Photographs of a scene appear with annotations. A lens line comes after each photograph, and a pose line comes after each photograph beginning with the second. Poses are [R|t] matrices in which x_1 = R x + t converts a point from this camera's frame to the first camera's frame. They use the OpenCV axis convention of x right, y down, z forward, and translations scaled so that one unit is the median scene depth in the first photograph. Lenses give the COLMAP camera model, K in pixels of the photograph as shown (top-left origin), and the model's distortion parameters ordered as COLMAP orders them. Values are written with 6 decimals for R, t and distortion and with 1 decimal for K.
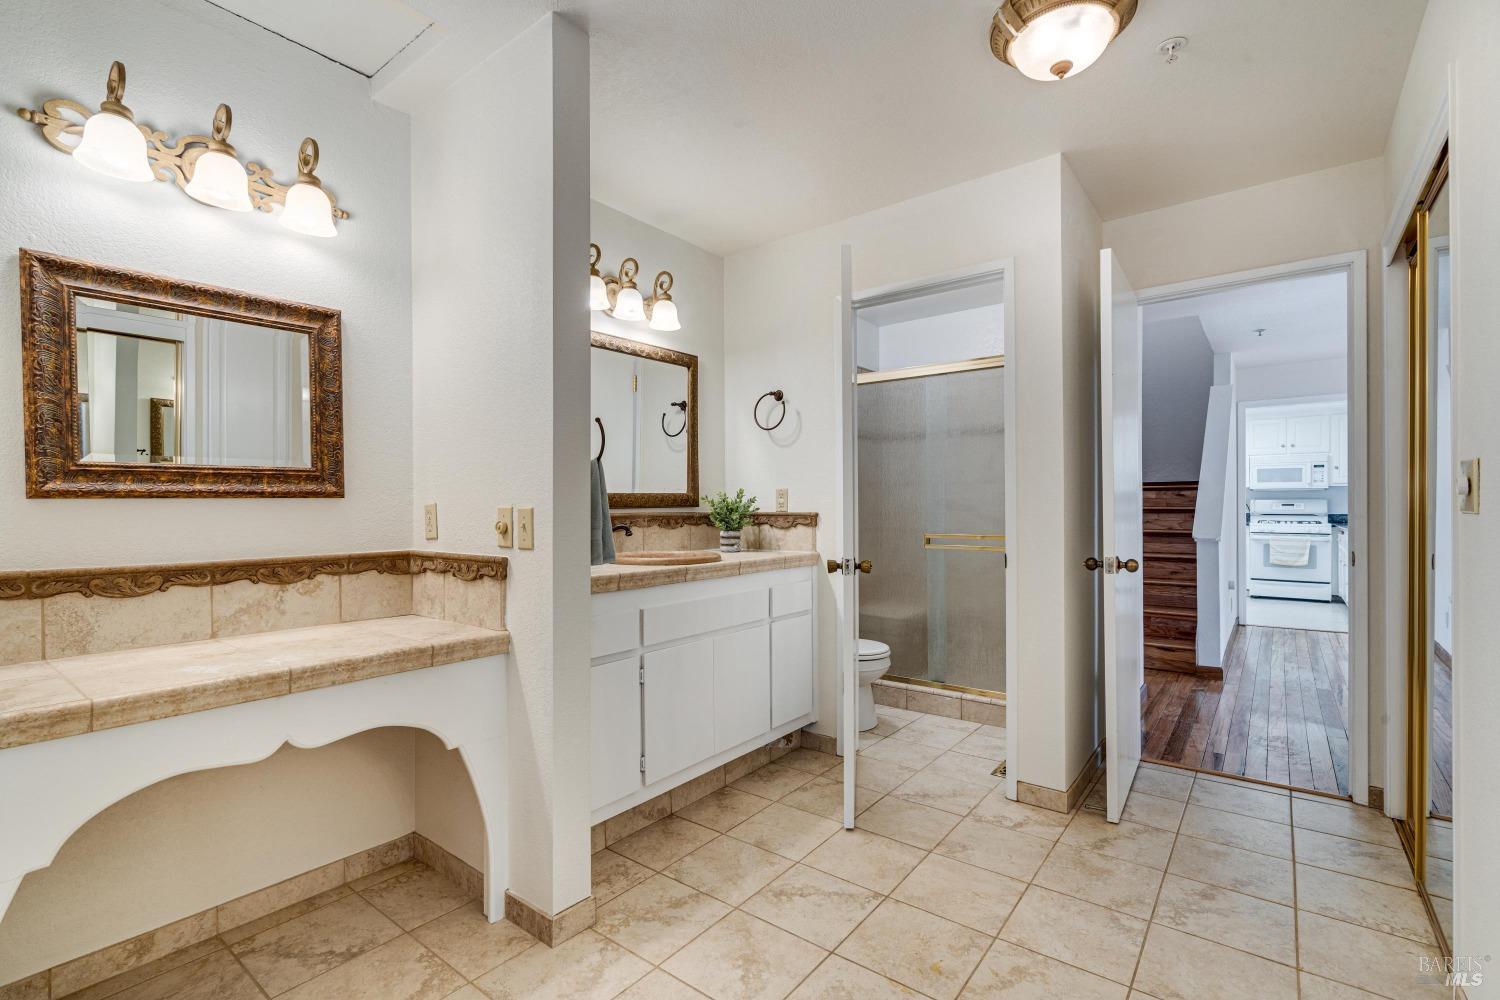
lens RADIAL K [[680.0, 0, 744.1], [0, 680.0, 502.3], [0, 0, 1]] dist [-0.002930, 0.001671]
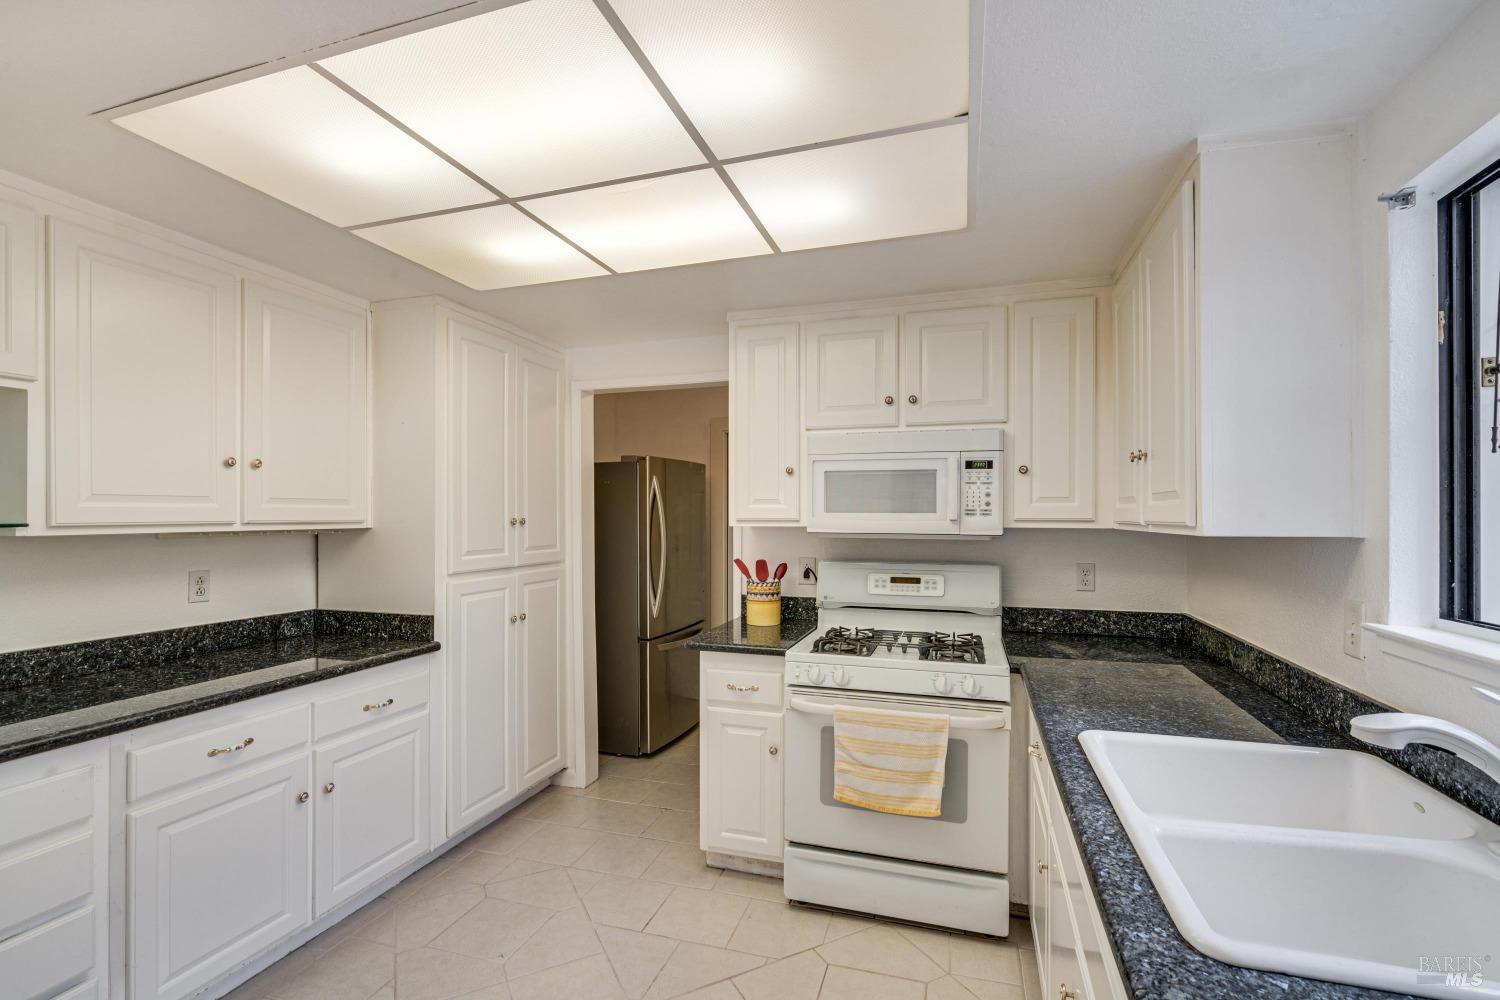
lens RADIAL K [[680.0, 0, 752.5], [0, 680.0, 518.3], [0, 0, 1]] dist [-0.002930, 0.001671]
pose [[0.936334, 0.004878, 0.351076, 0.646633], [-0.005864, 0.999981, 0.001745, -0.028674], [-0.351061, -0.003693, 0.936345, 0.752091]]
